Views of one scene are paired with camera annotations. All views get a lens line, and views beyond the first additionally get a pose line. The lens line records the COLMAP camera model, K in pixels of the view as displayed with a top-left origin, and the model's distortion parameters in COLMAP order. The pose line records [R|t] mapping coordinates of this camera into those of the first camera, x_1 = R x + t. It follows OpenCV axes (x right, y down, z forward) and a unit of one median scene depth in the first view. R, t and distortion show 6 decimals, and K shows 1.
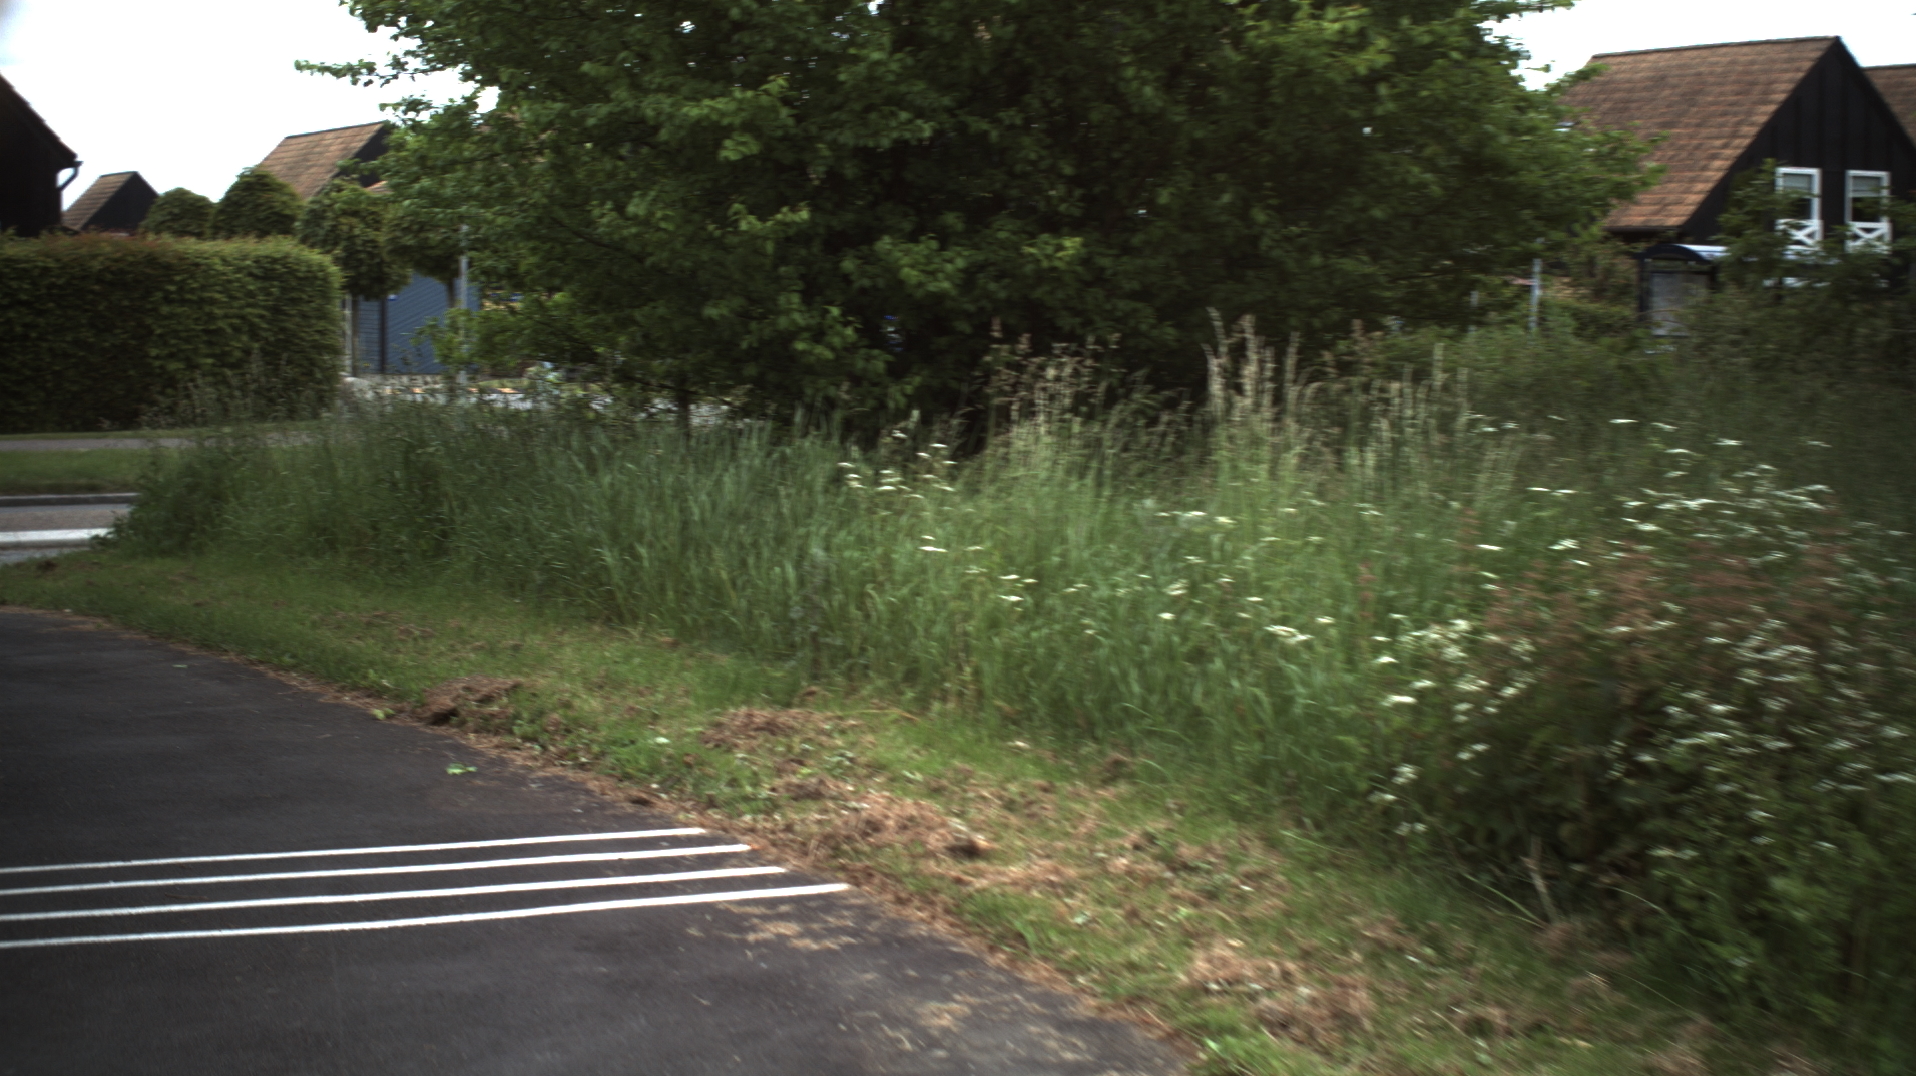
lens RADIAL K [[3386.1, 0, 958.0], [0, 3386.1, 538.0], [0, 0, 1]] dist [-0.311019, 0.390878]
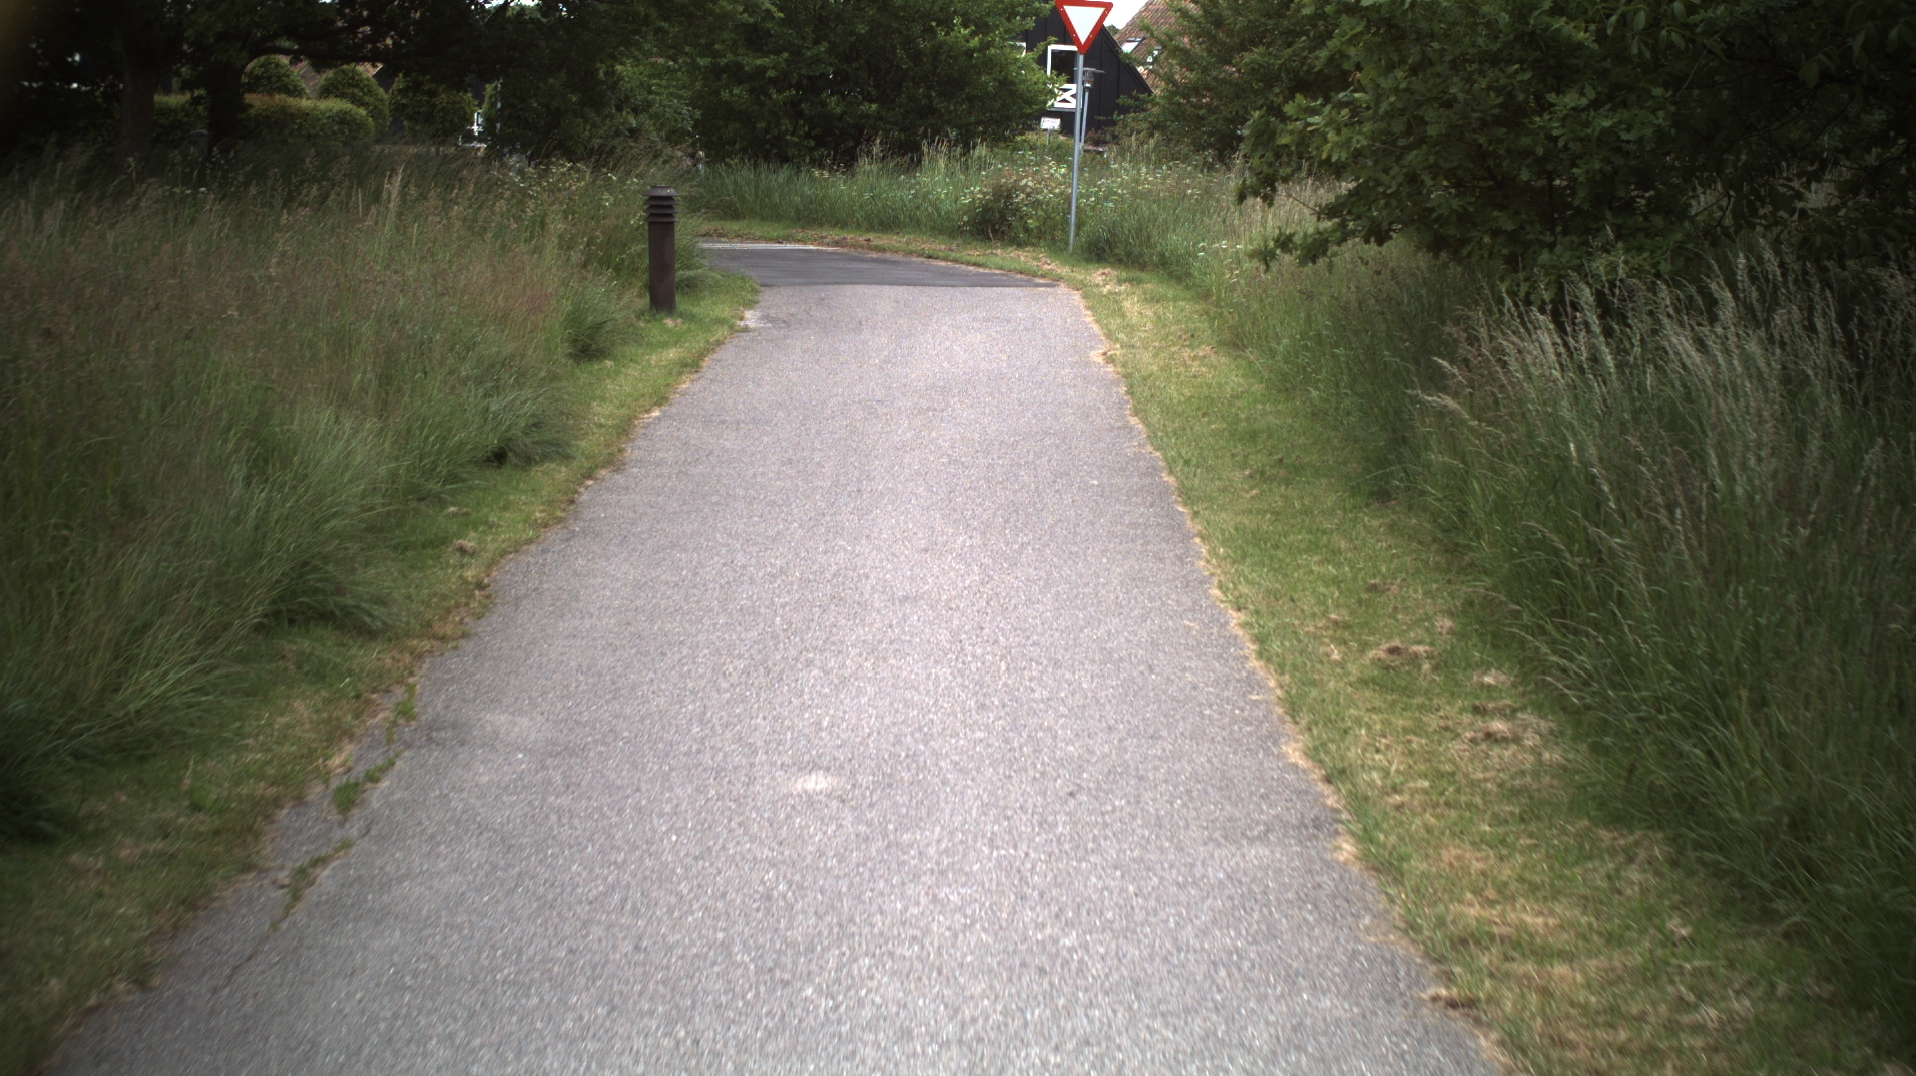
lens RADIAL K [[3386.1, 0, 958.0], [0, 3386.1, 538.0], [0, 0, 1]] dist [-0.311019, 0.390878]
pose [[0.994254, 0.012782, 0.106276, -0.266524], [-0.016499, 0.999280, 0.034175, 0.252802], [-0.105763, -0.035732, 0.993749, -2.648135]]
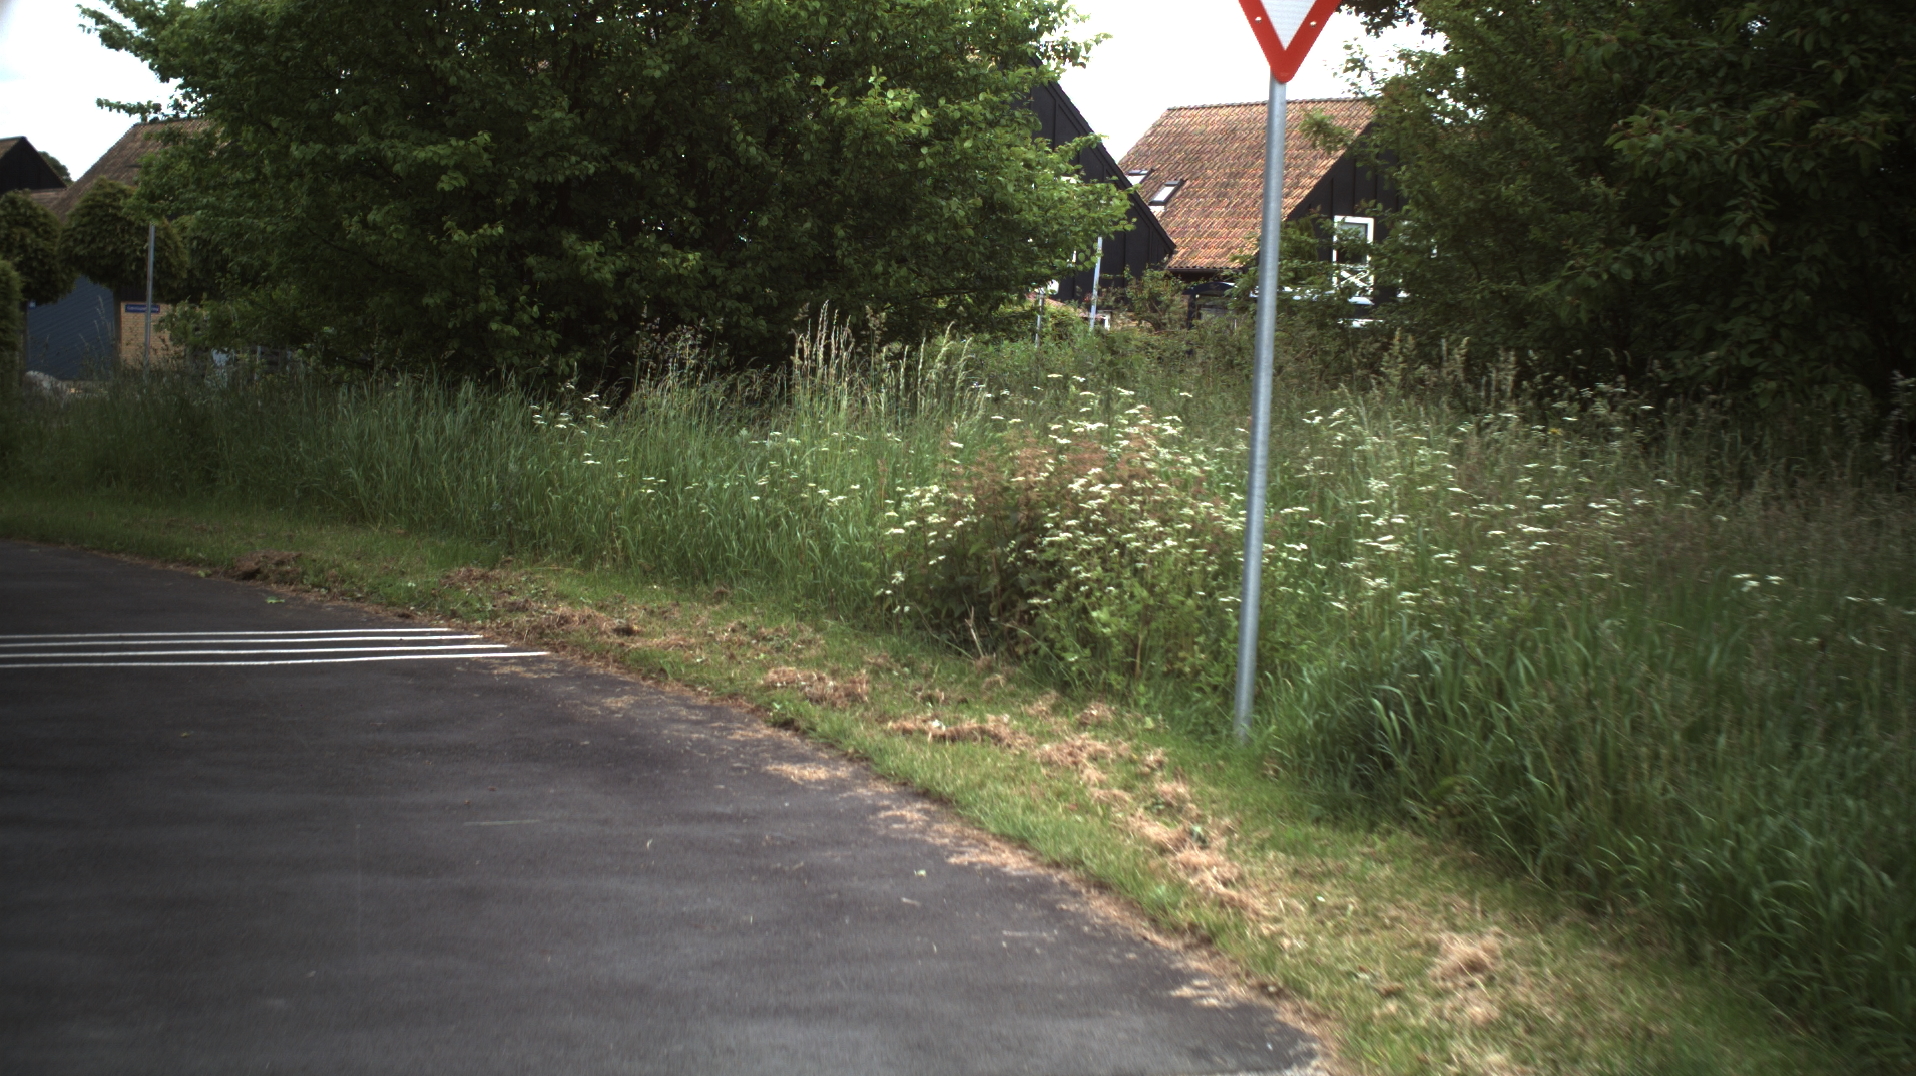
lens RADIAL K [[3386.1, 0, 958.0], [0, 3386.1, 538.0], [0, 0, 1]] dist [-0.311019, 0.390878]
pose [[0.992641, 0.021228, 0.119217, -0.024822], [-0.020032, 0.999736, -0.011226, 0.048453], [-0.119423, 0.008755, 0.992805, -0.450682]]
